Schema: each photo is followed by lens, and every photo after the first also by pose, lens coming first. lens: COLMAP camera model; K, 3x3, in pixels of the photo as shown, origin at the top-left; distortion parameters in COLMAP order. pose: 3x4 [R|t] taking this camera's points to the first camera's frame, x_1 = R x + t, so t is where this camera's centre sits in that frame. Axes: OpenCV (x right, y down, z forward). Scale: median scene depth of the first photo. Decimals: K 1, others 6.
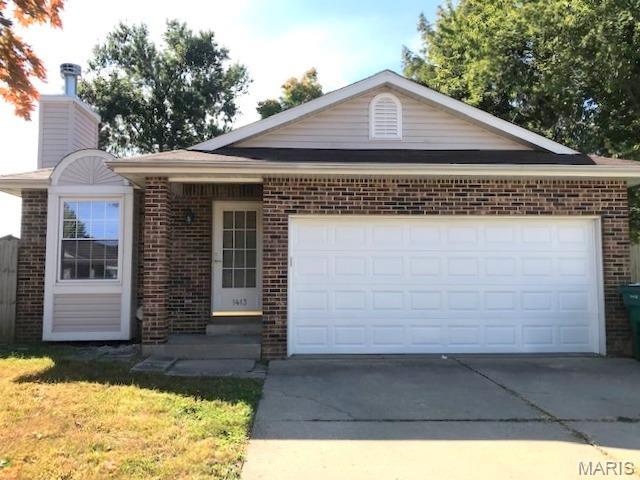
lens RADIAL K [[558.2, 0, 297.0], [0, 558.2, 240.6], [0, 0, 1]] dist [-0.041934, -0.000264]
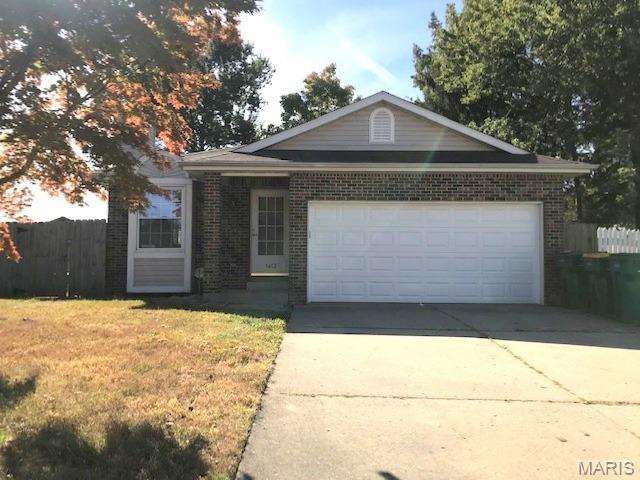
lens RADIAL K [[560.6, 0, 320.0], [0, 560.6, 240.0], [0, 0, 1]] dist [0.002015, -0.001348]
pose [[0.999990, 0.001823, 0.004099, 0.007771], [-0.001940, 0.999586, 0.028715, 0.010221], [-0.004045, -0.028723, 0.999579, -0.336640]]
